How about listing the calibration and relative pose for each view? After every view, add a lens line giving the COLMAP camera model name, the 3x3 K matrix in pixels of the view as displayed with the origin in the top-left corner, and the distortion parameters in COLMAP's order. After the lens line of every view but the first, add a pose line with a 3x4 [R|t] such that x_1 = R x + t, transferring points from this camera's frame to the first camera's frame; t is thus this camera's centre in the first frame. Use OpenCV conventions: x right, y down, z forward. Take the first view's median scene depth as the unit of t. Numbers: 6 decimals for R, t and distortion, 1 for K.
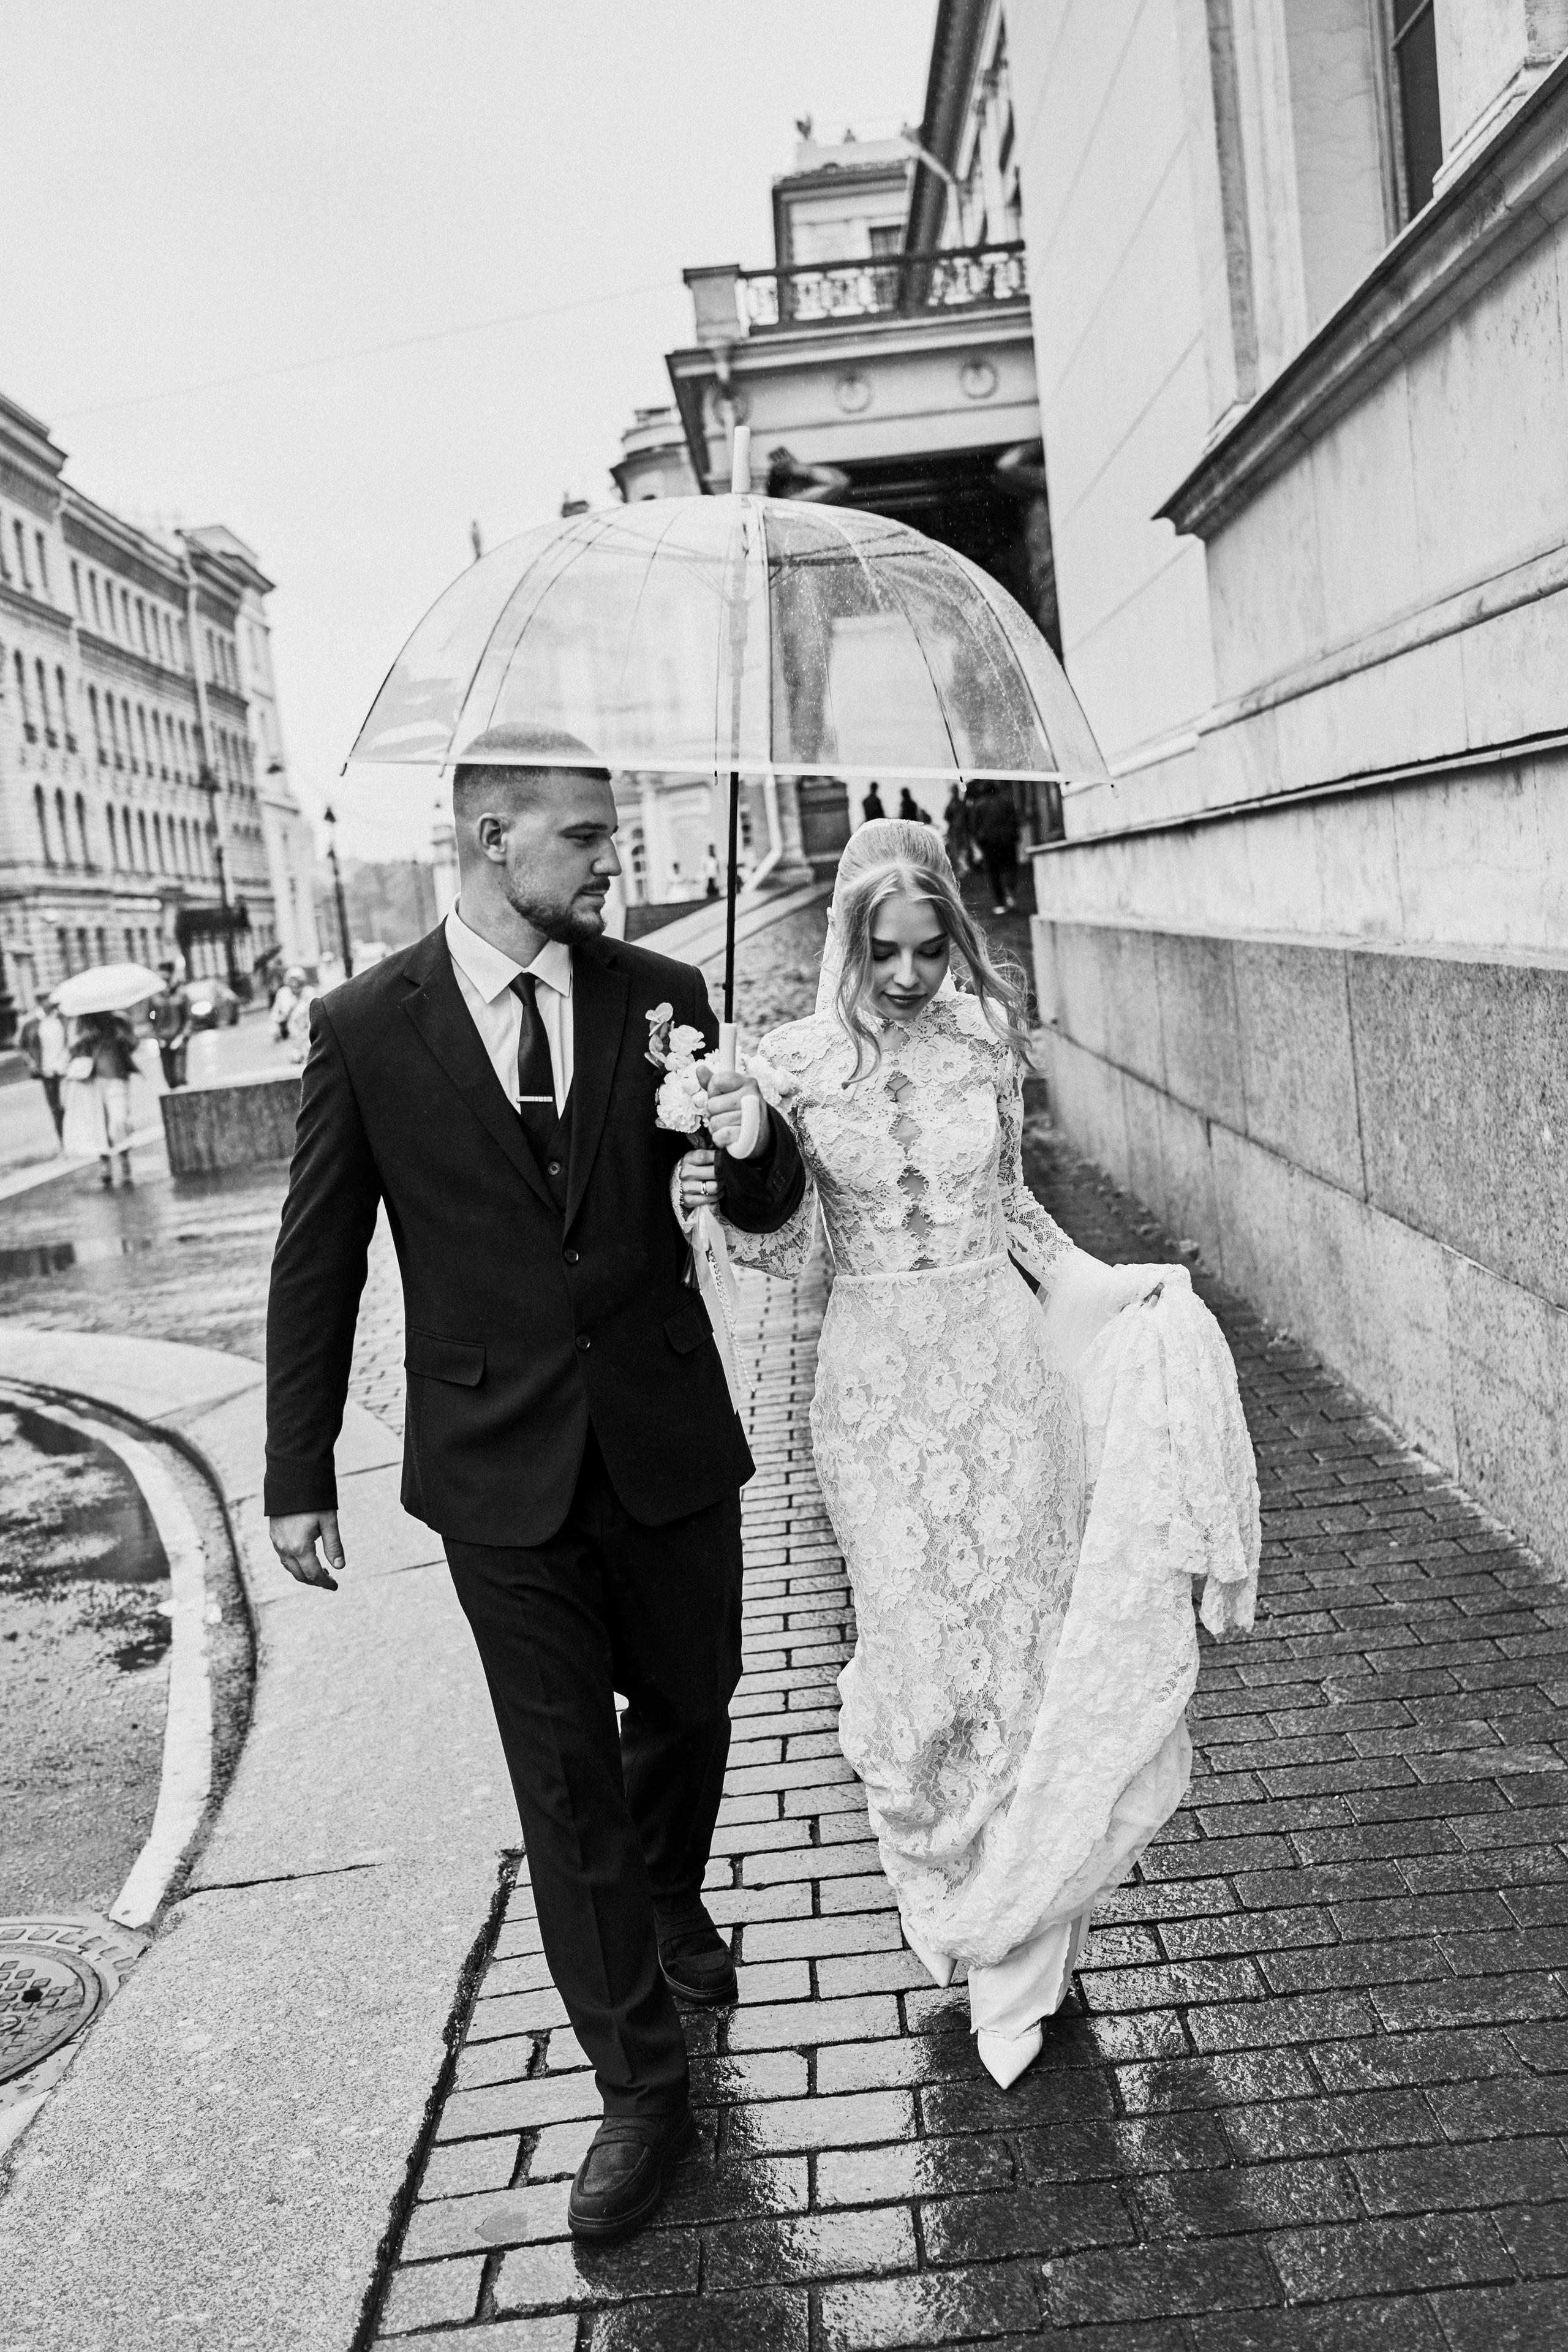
lens RADIAL K [[2238.8, 0, 764.2], [0, 2238.8, 1175.1], [0, 0, 1]] dist [0.002225, 0.000000]
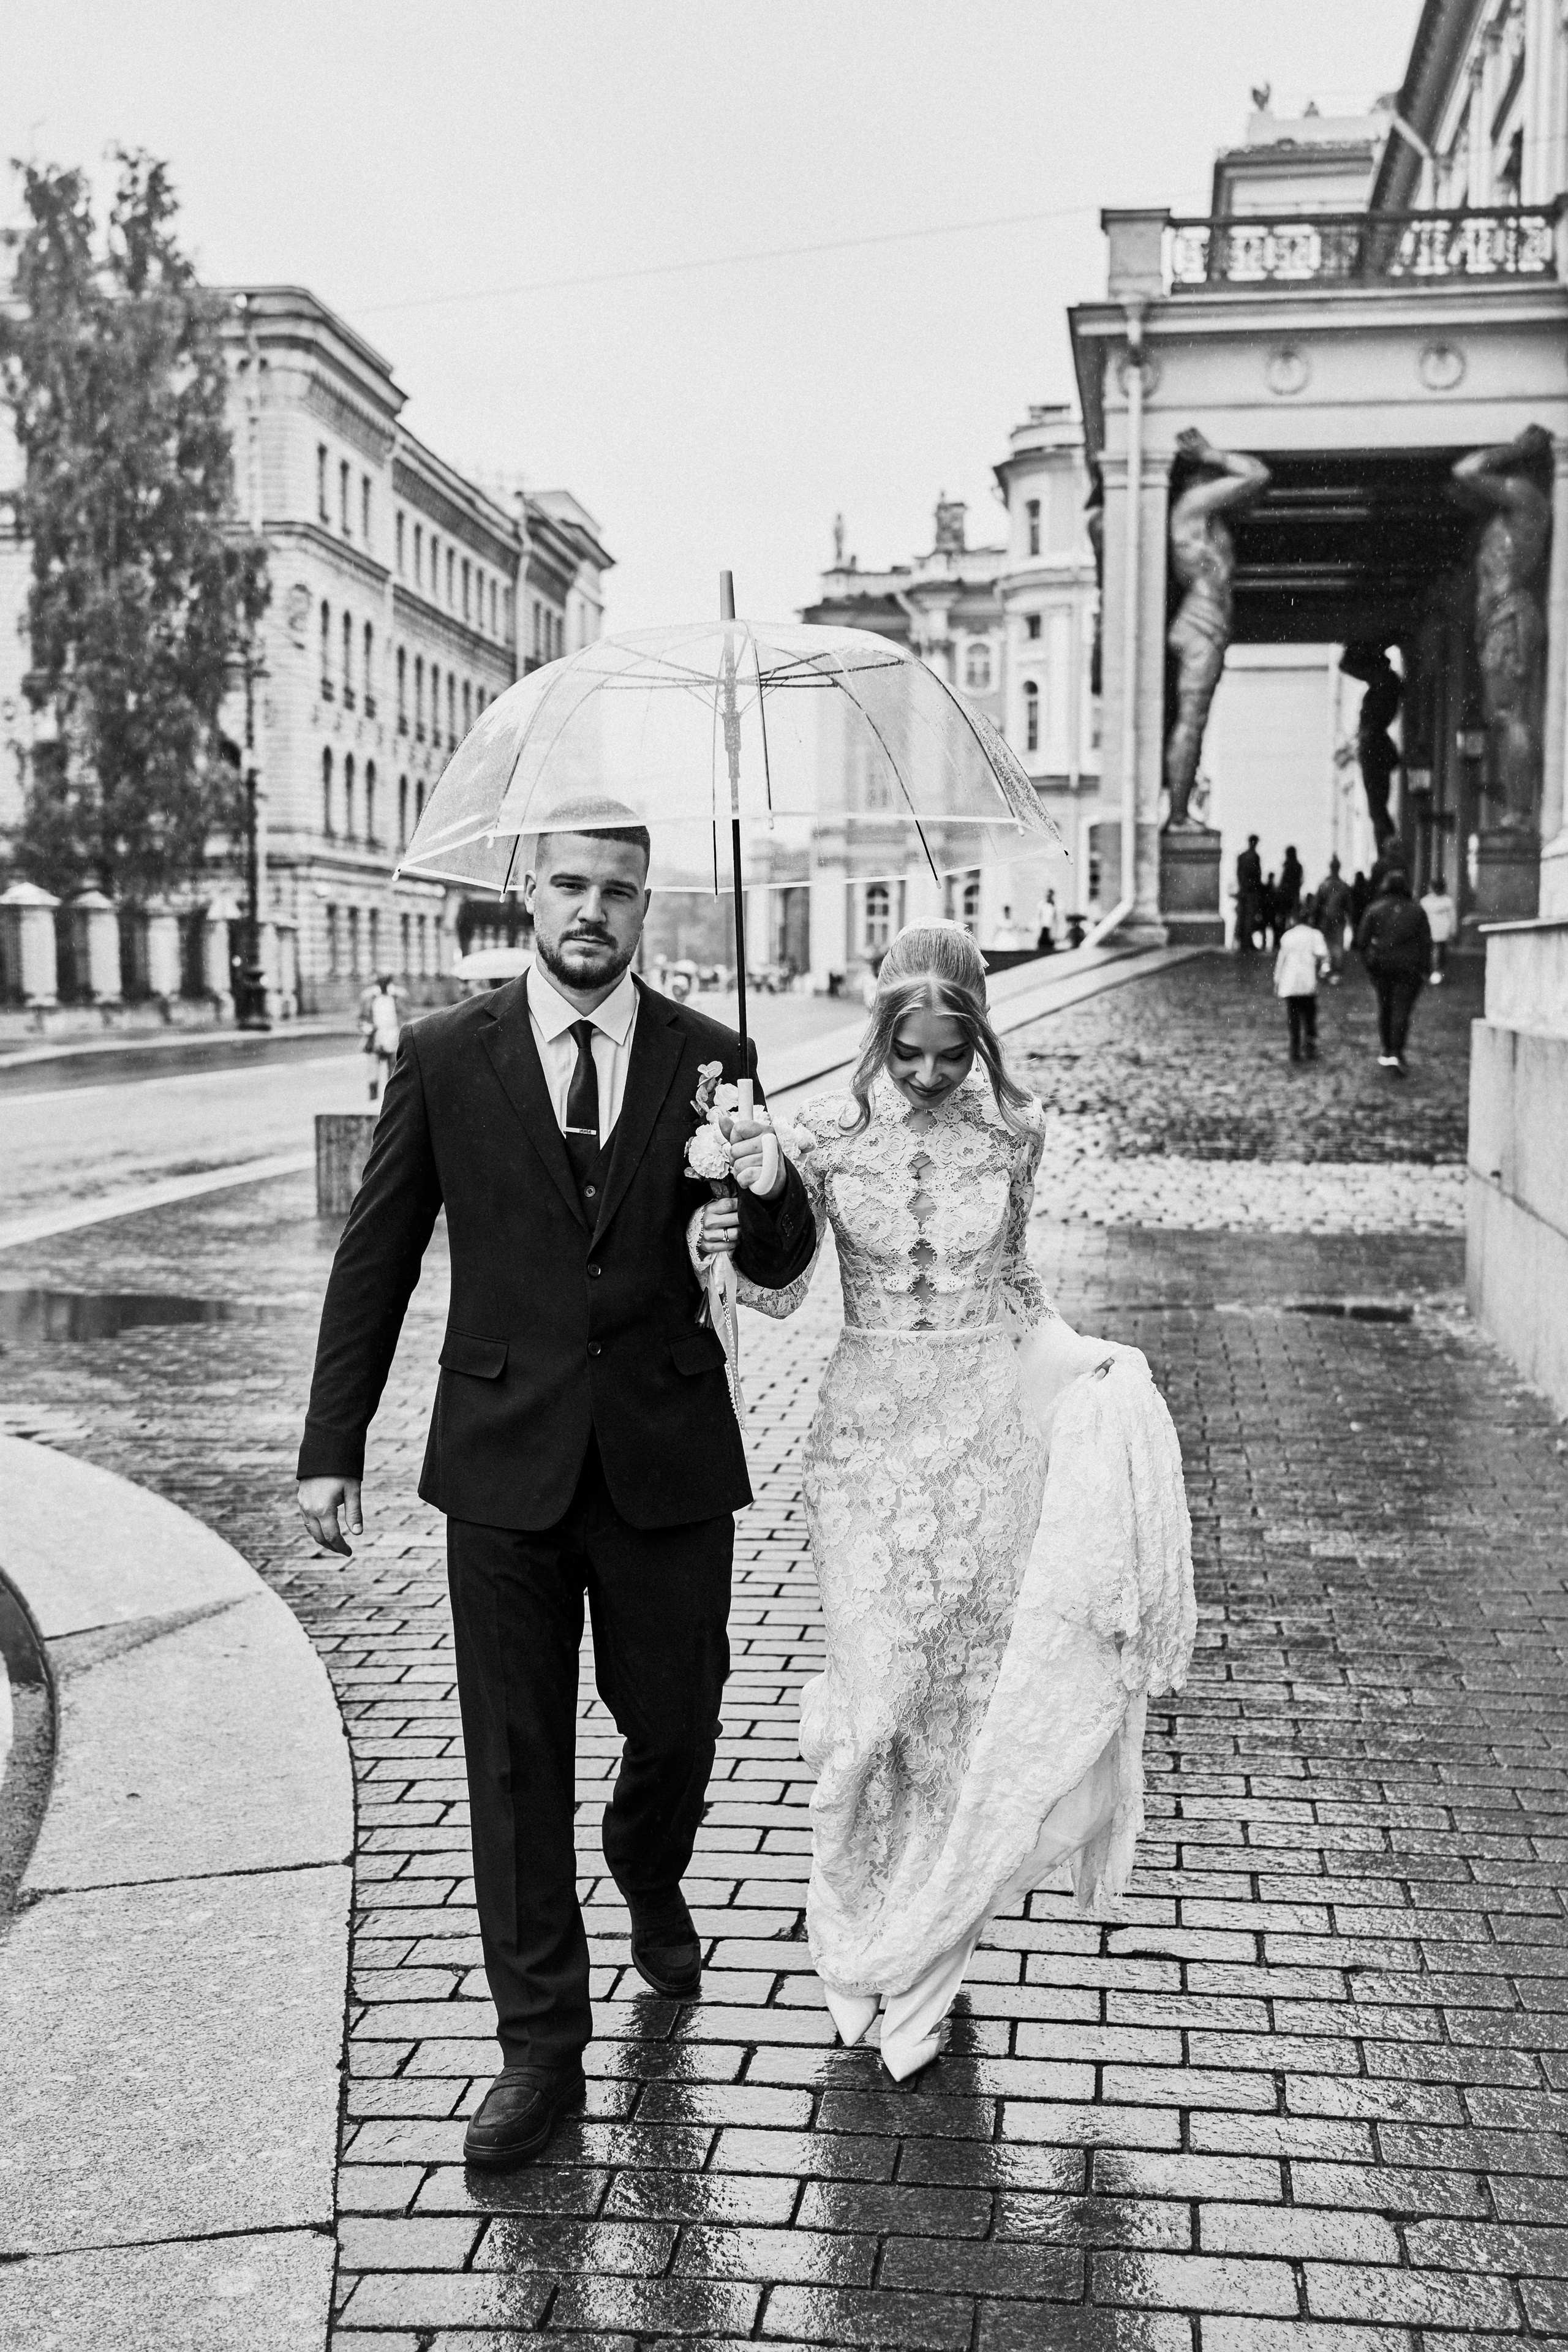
lens RADIAL K [[2238.8, 0, 803.1], [0, 2238.8, 1152.5], [0, 0, 1]] dist [0.002225, 0.000000]
pose [[0.984613, 0.123604, -0.123530, 0.000913], [-0.127315, 0.991605, -0.022583, -0.013827], [0.119702, 0.037963, 0.992084, 0.121391]]
